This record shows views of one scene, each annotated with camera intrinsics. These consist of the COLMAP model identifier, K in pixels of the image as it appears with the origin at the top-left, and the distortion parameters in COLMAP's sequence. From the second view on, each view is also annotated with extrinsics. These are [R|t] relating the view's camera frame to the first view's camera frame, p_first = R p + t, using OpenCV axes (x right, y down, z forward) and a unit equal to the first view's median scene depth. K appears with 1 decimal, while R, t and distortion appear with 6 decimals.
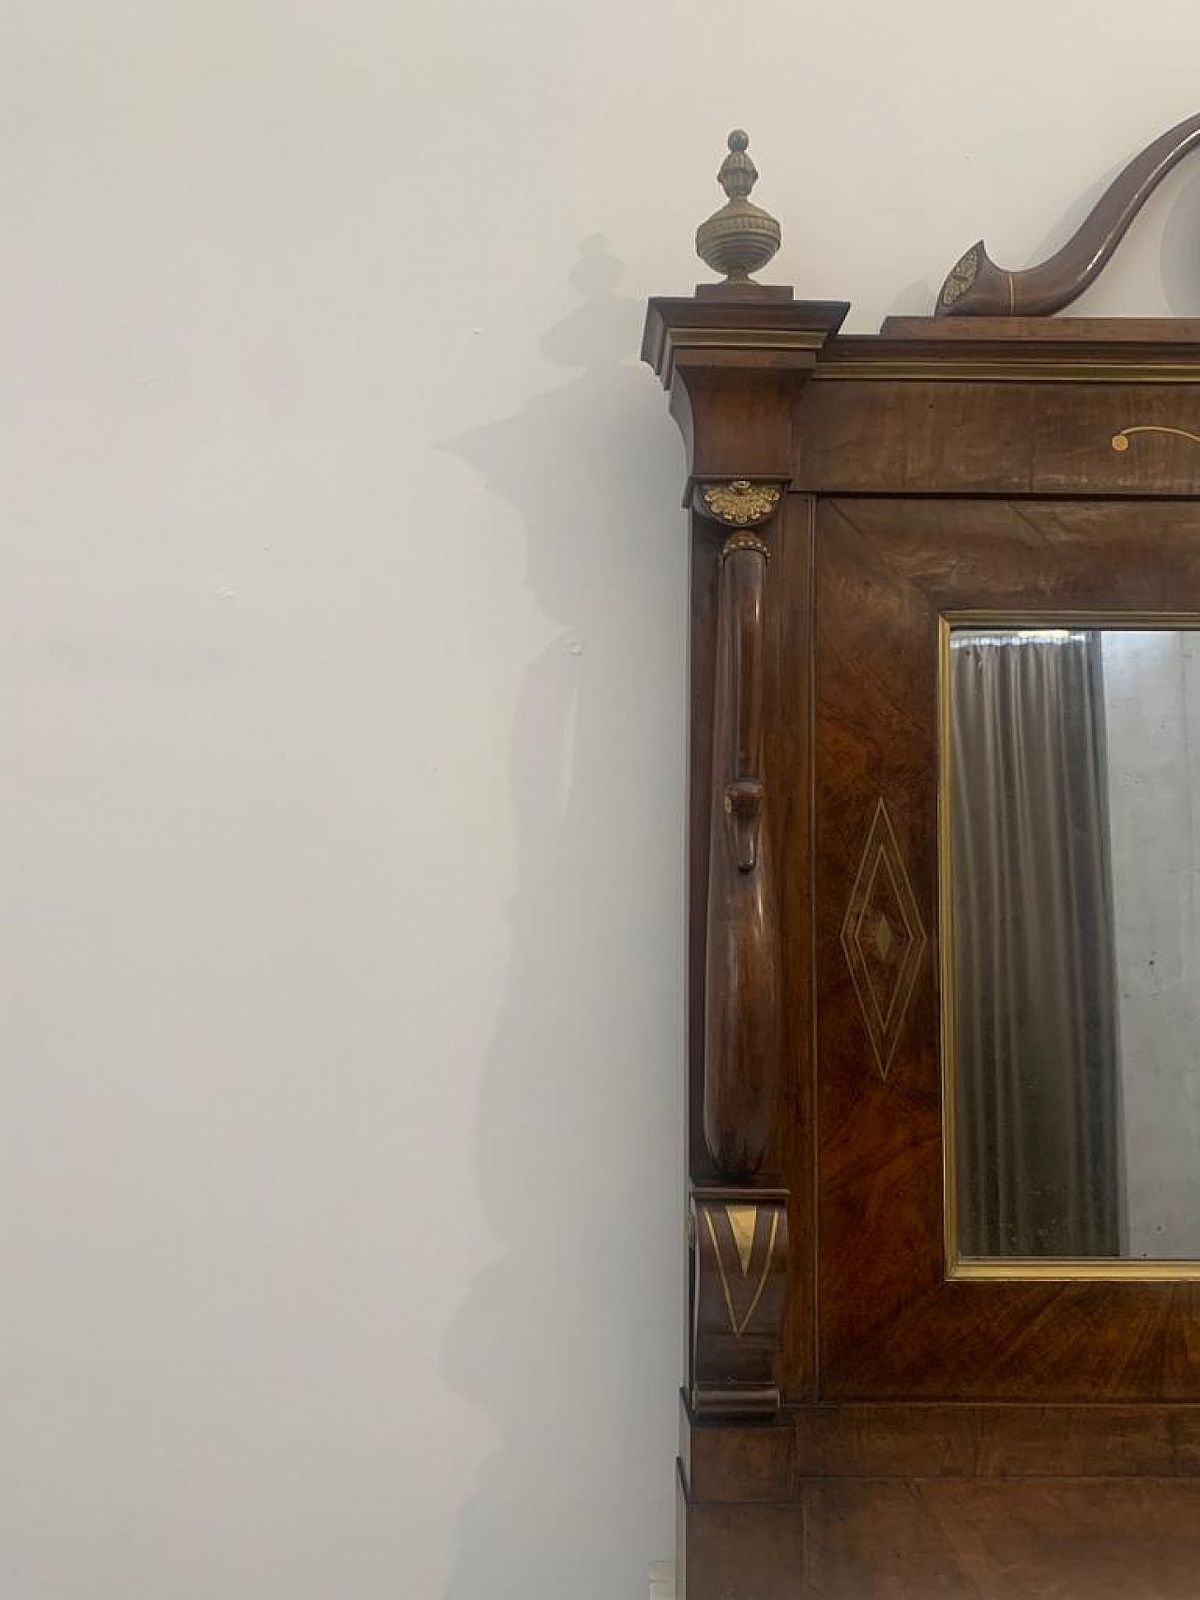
lens RADIAL K [[1222.0, 0, 600.4], [0, 1222.0, 806.9], [0, 0, 1]] dist [0.032540, -0.034764]
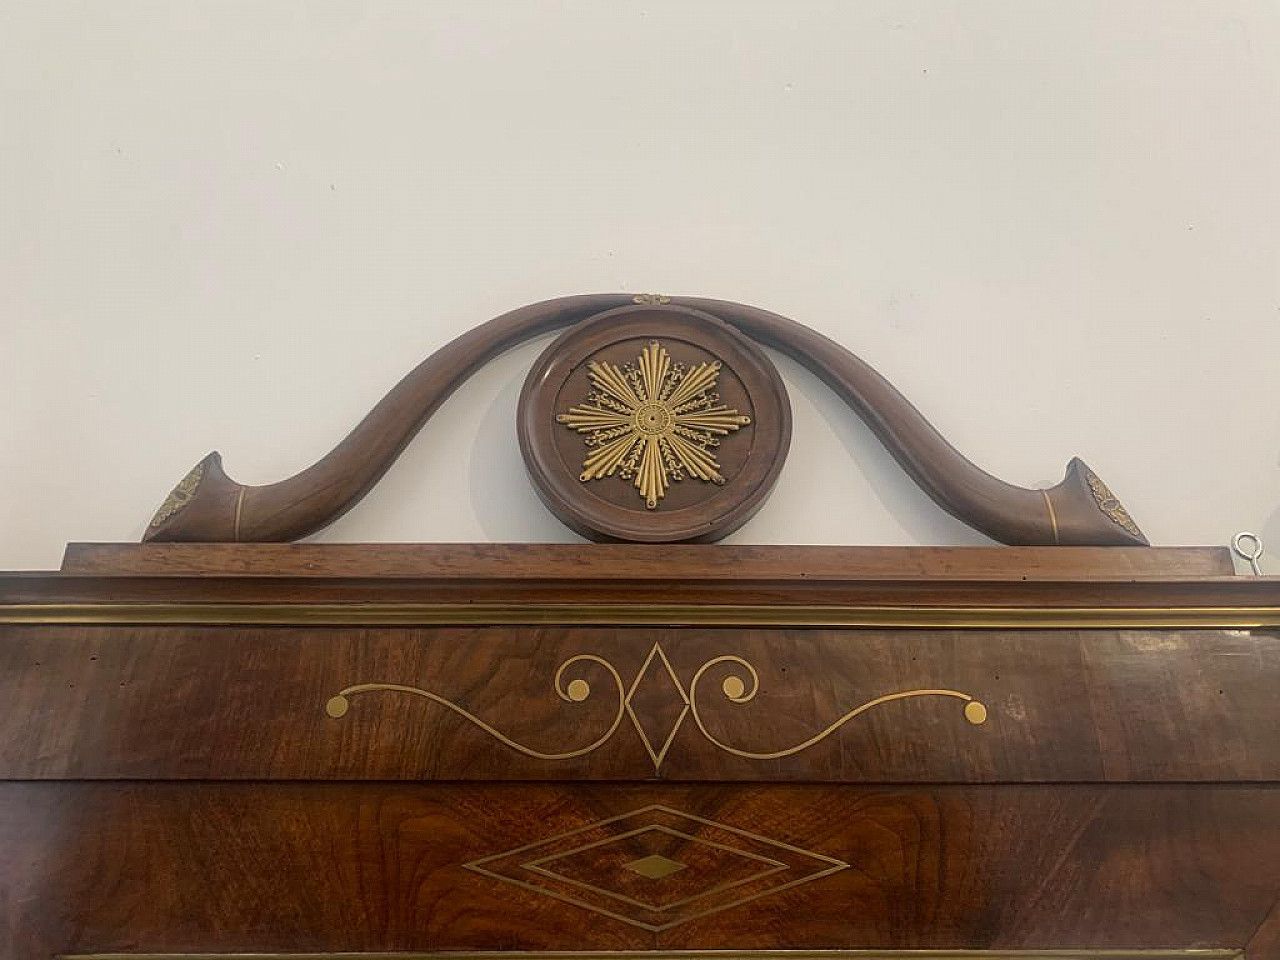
lens RADIAL K [[977.6, 0, 650.3], [0, 977.6, 478.9], [0, 0, 1]] dist [0.032540, -0.034764]
pose [[0.999991, -0.003361, 0.002706, 0.621282], [0.004057, 0.946115, -0.323805, -0.235829], [-0.001472, 0.323813, 0.946120, 0.392615]]
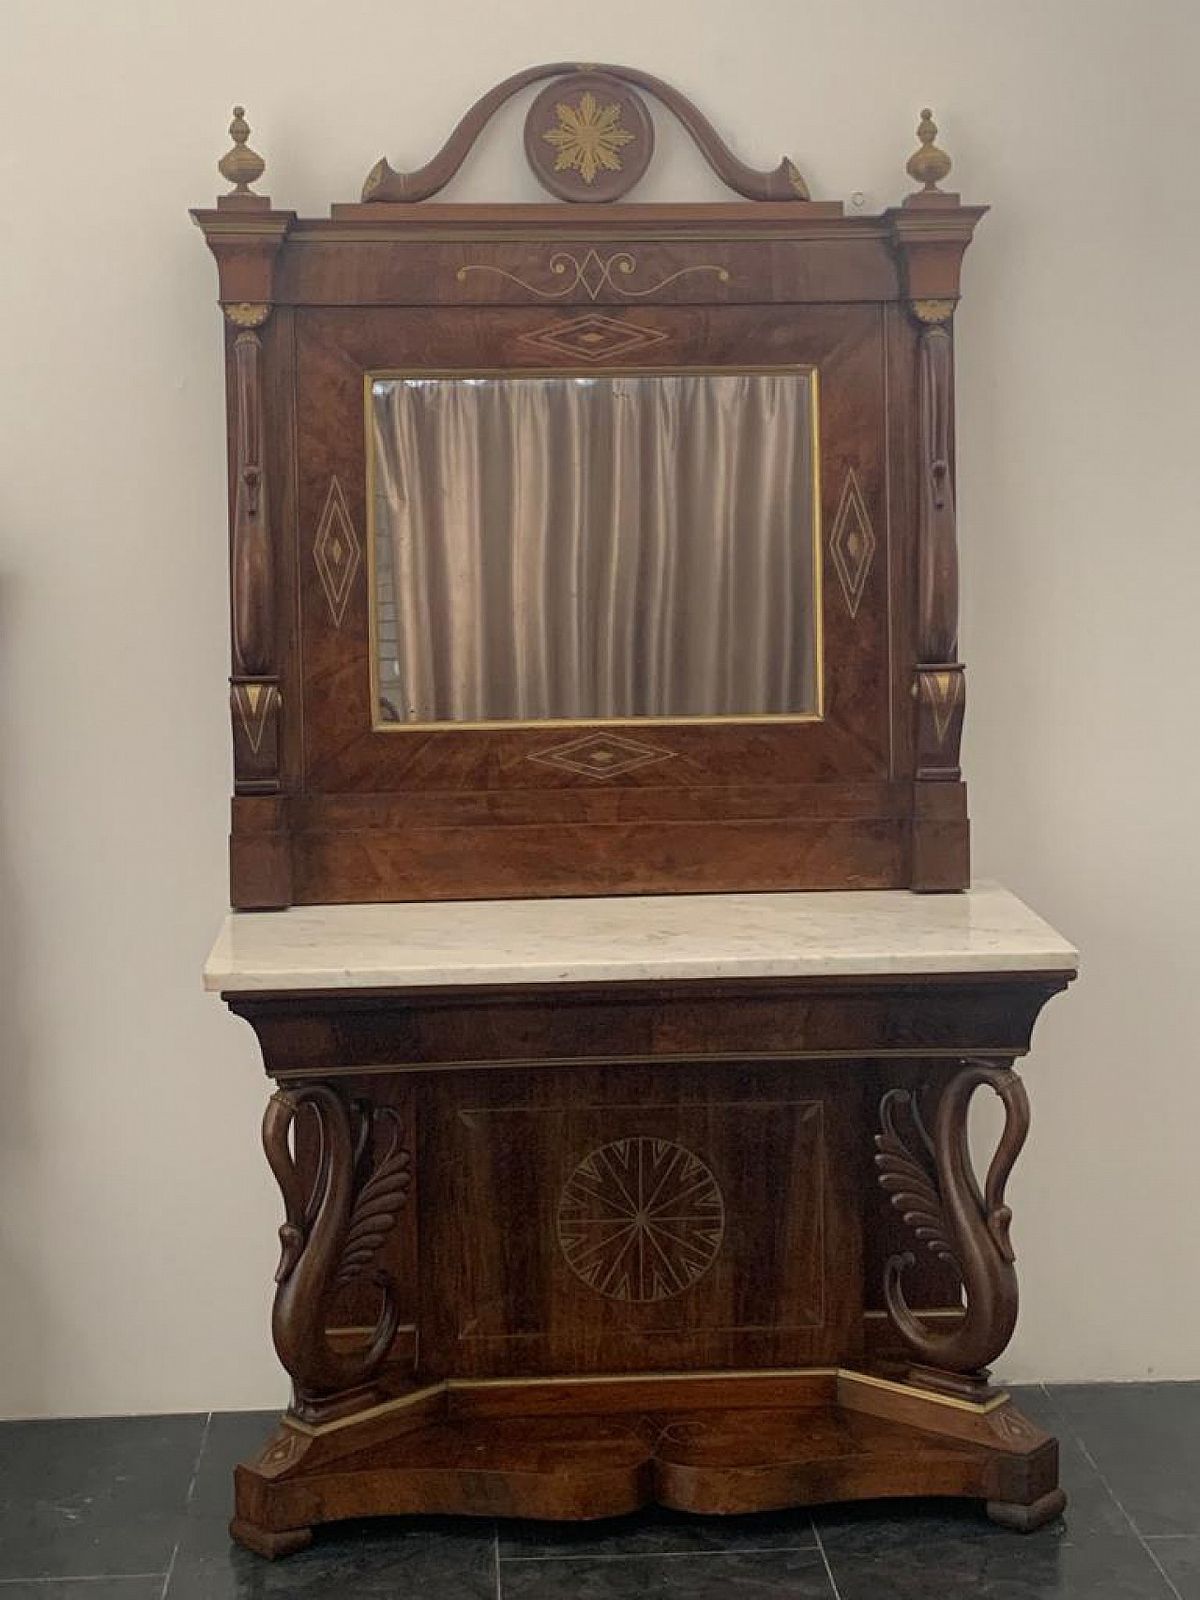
lens RADIAL K [[2394.7, 0, 610.1], [0, 2394.7, 738.7], [0, 0, 1]] dist [0.099061, 0.000000]
pose [[0.997464, -0.025026, 0.066624, 0.394012], [0.017905, 0.994268, 0.105404, 0.013915], [-0.068880, -0.103944, 0.992195, -2.649628]]
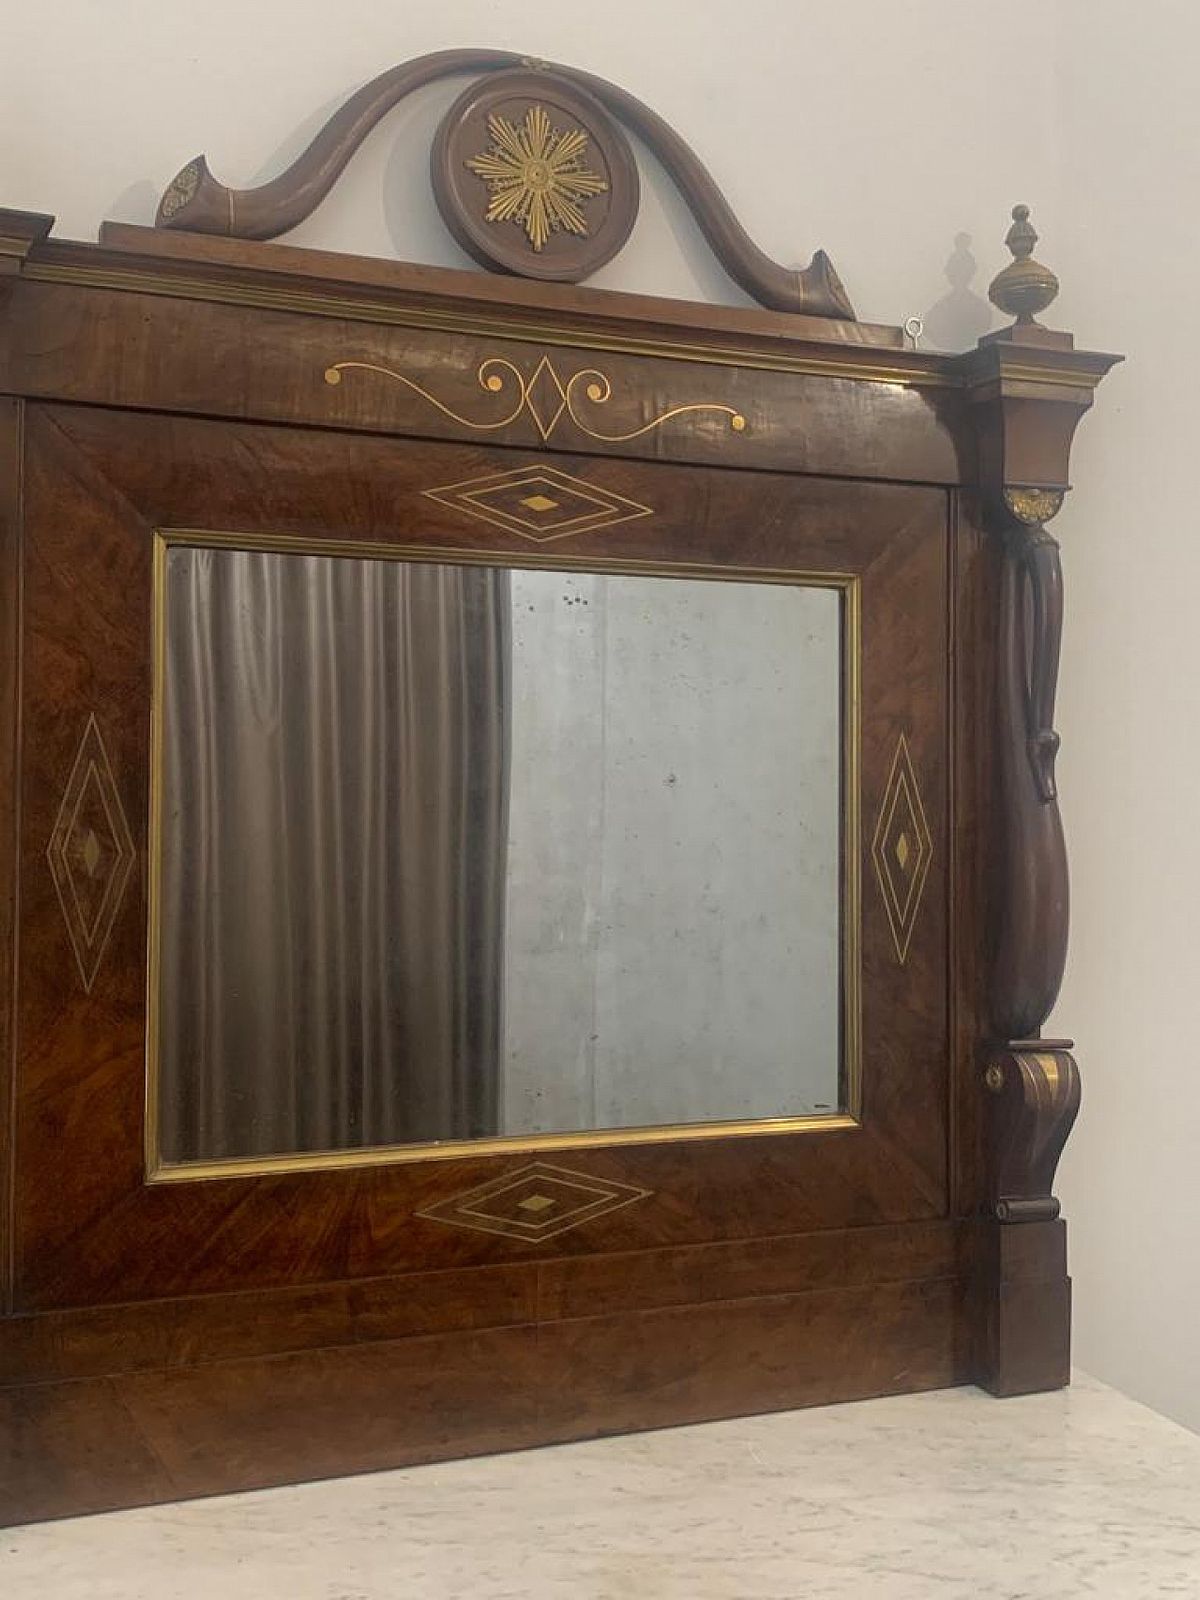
lens RADIAL K [[1860.4, 0, 602.6], [0, 1860.4, 780.1], [0, 0, 1]] dist [0.061009, 0.000000]
pose [[0.915923, 0.007853, 0.401277, 0.000439], [-0.025399, 0.998939, 0.038425, -0.021993], [-0.400550, -0.045386, 0.915150, -0.561758]]
